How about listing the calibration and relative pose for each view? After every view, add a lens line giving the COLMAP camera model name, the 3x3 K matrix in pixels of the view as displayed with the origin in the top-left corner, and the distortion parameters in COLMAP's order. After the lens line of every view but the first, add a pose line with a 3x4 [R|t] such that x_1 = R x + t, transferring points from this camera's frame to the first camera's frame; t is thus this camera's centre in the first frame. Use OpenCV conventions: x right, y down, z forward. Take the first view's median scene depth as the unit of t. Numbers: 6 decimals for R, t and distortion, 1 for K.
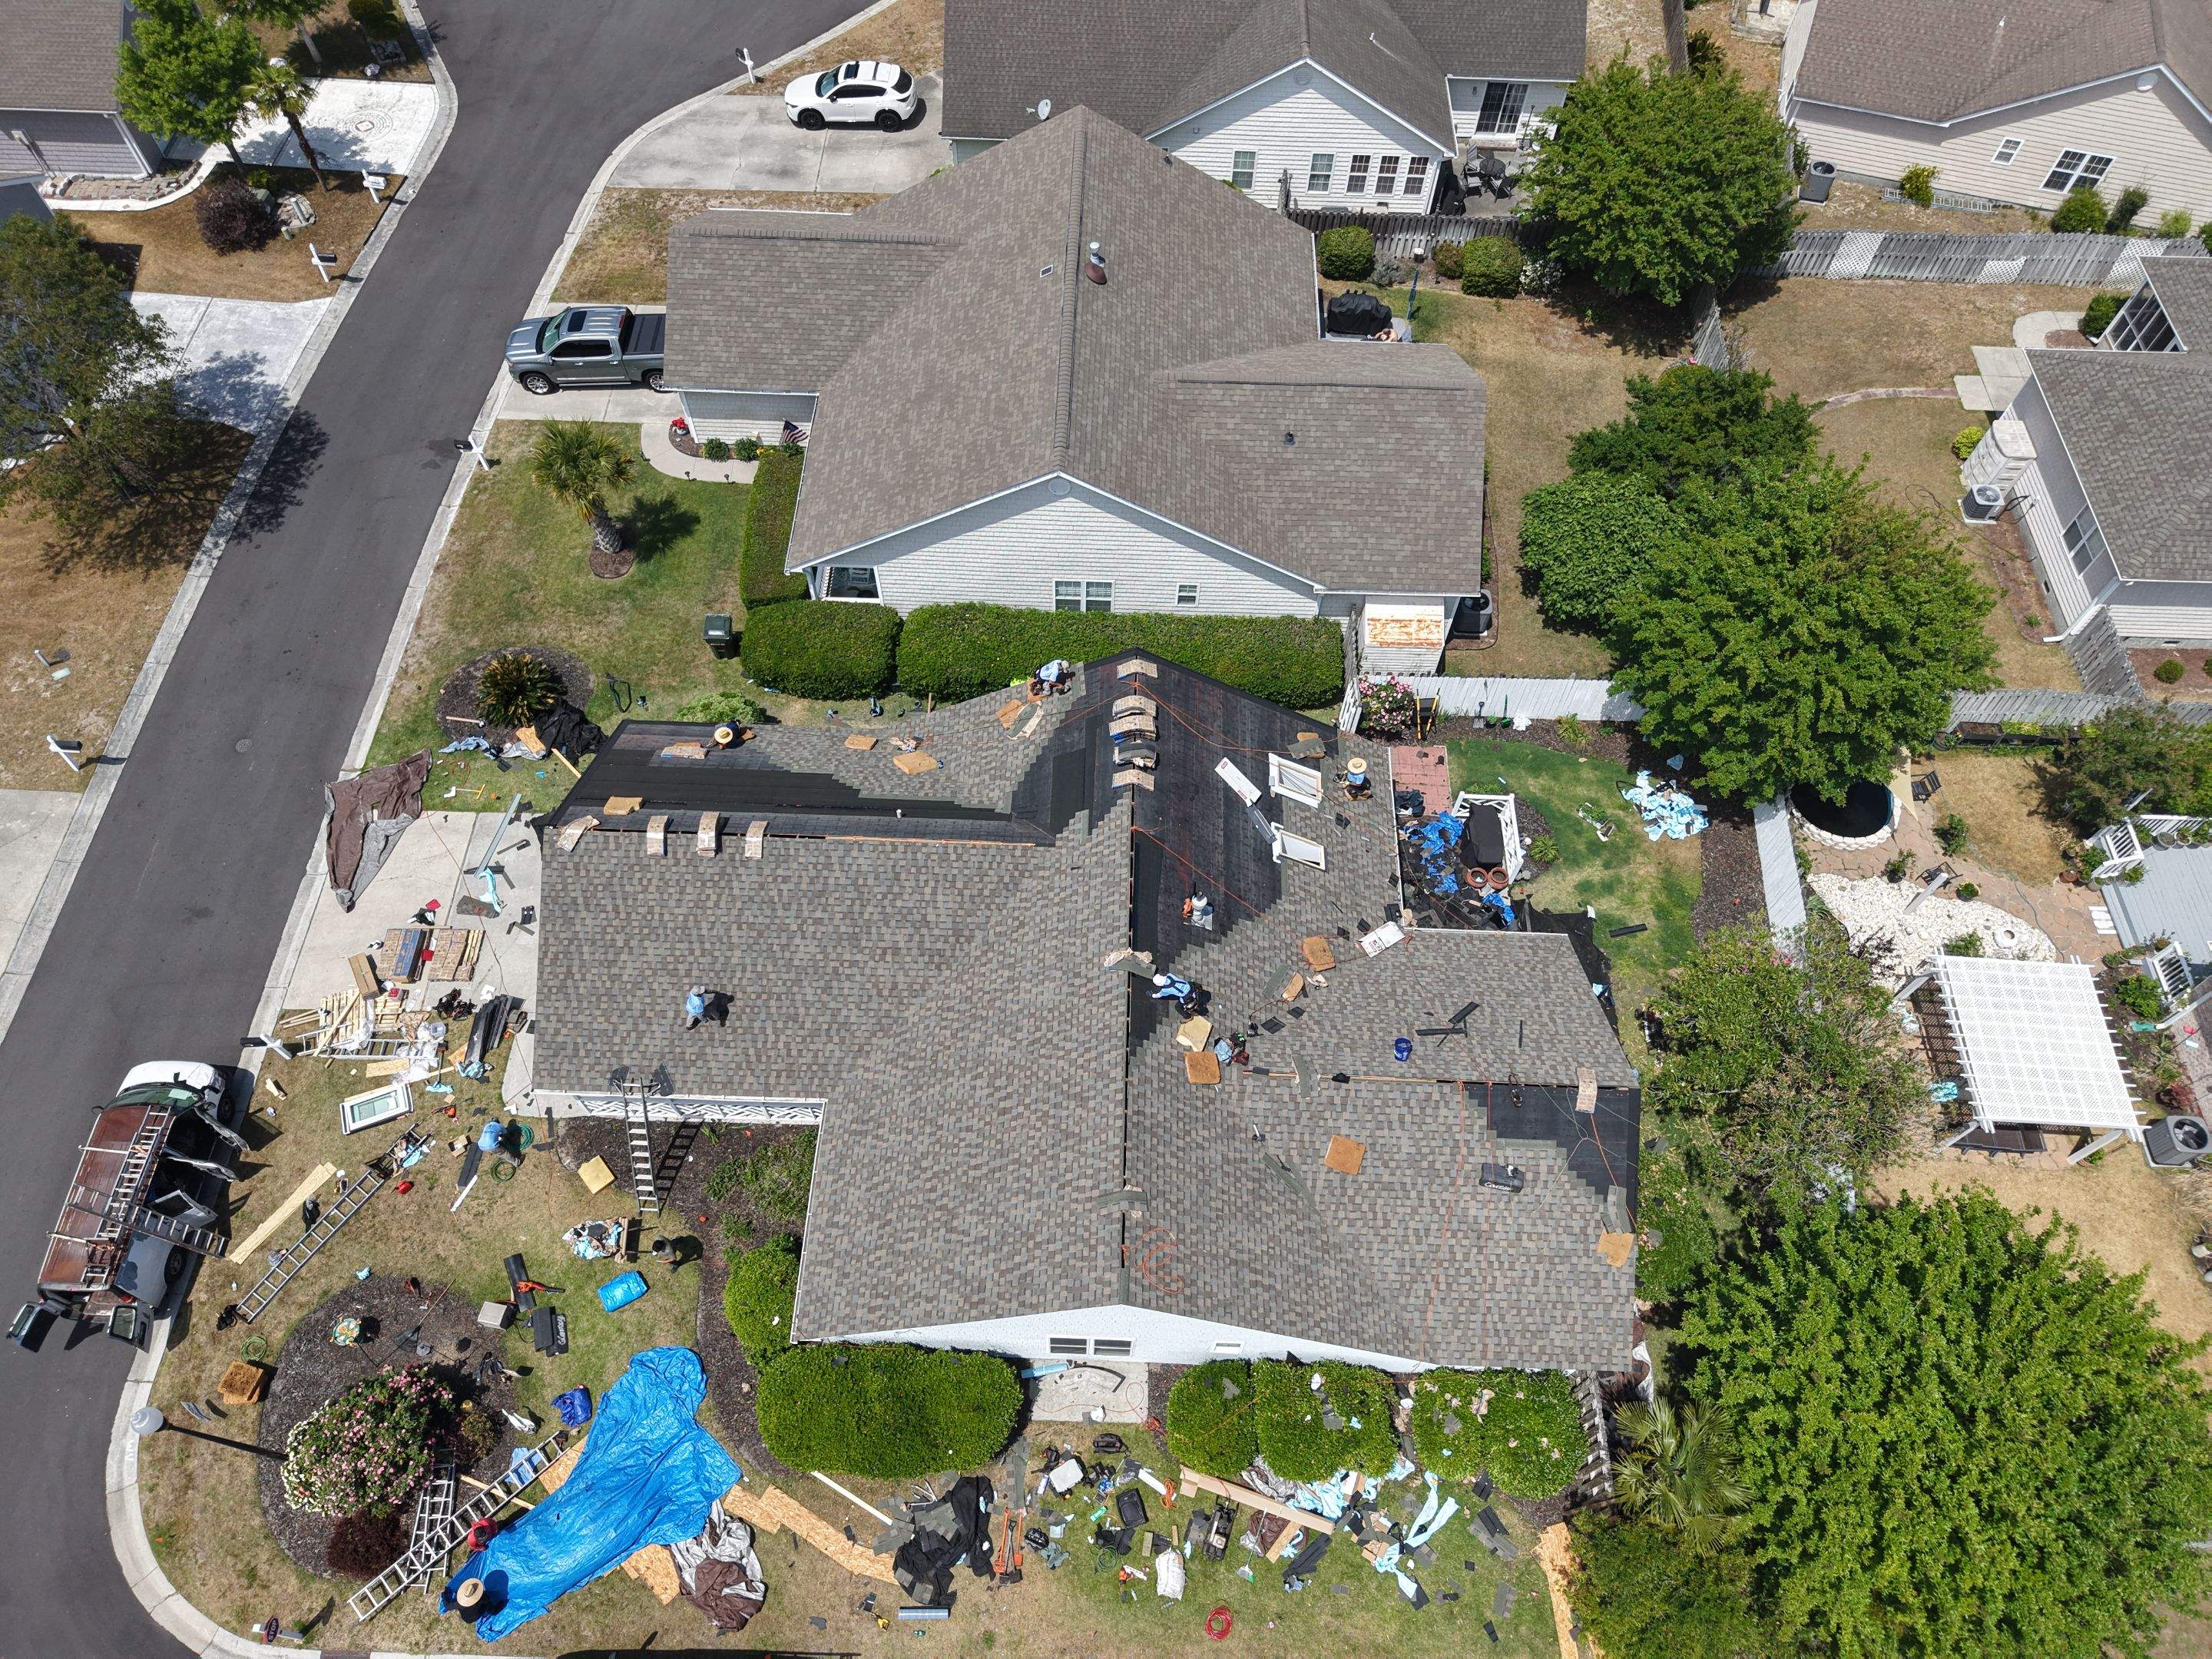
lens RADIAL K [[1474.2, 0, 1105.0], [0, 1474.2, 868.6], [0, 0, 1]] dist [0.064835, -0.052153]
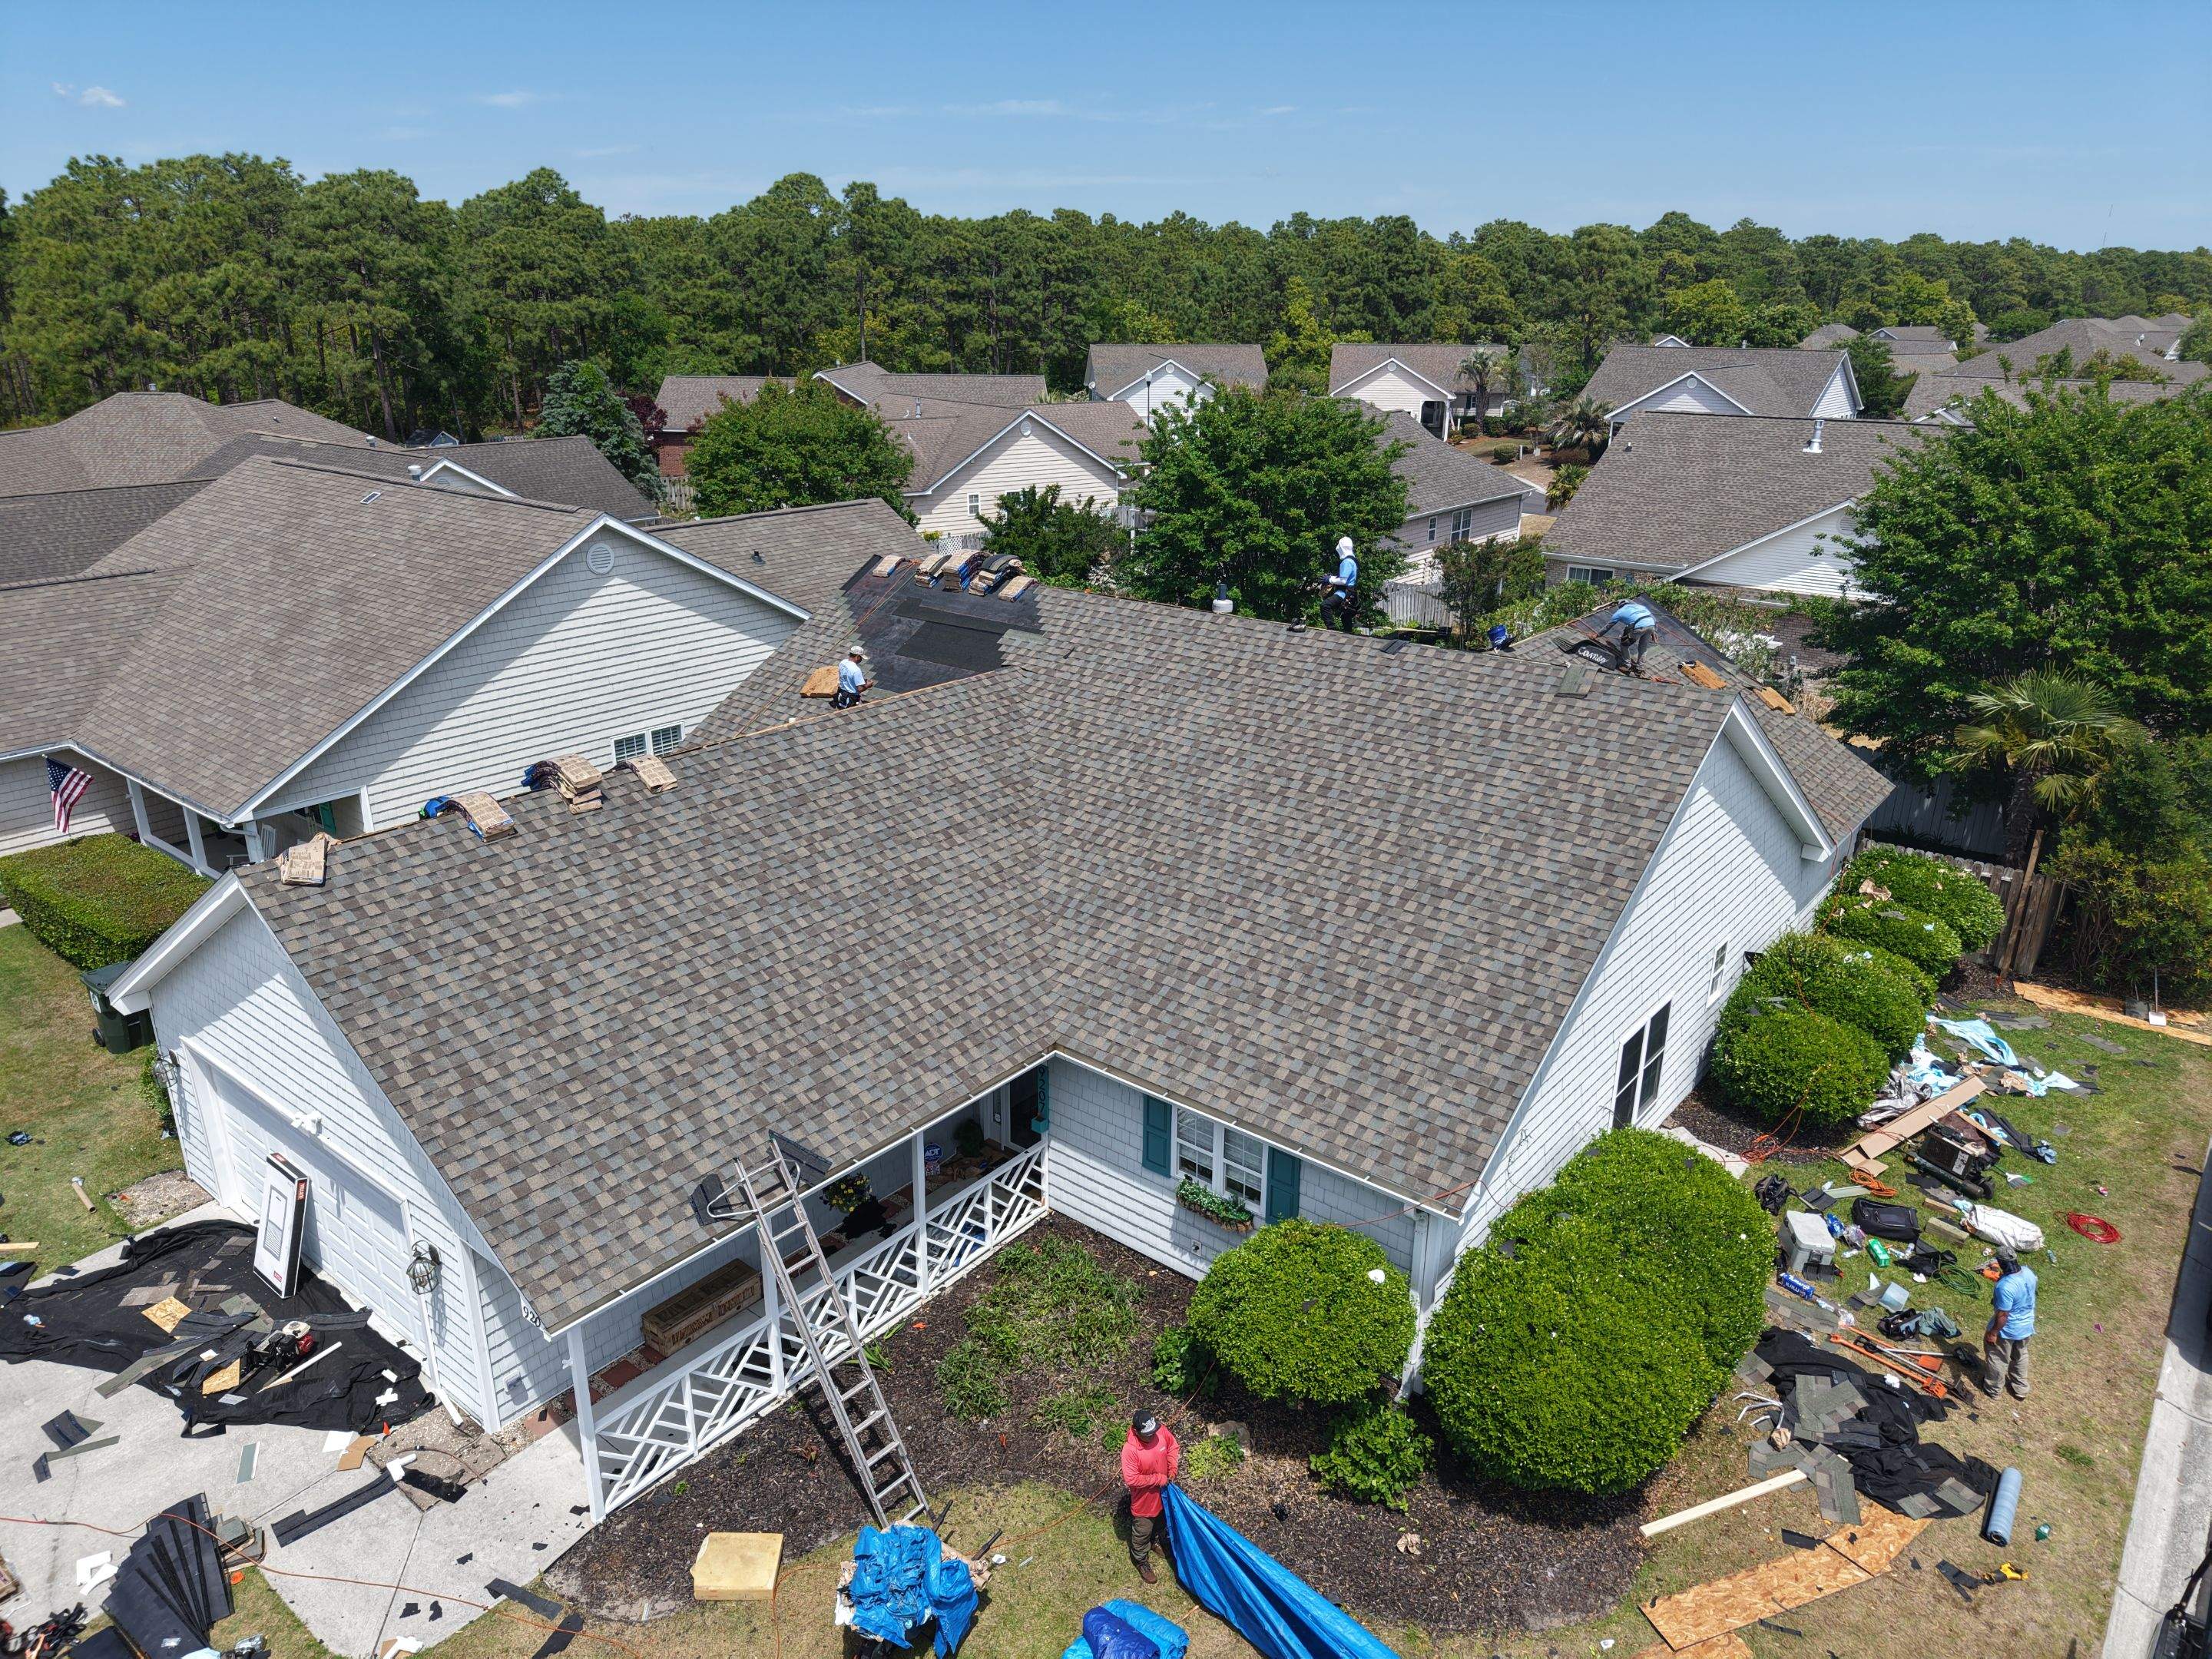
lens RADIAL K [[1485.8, 0, 1104.0], [0, 1485.8, 825.3], [0, 0, 1]] dist [0.049344, -0.037595]
pose [[0.607404, -0.275943, 0.744926, -0.591404], [0.686297, 0.654538, -0.317138, 0.305722], [-0.400070, 0.703872, 0.586948, 0.666307]]
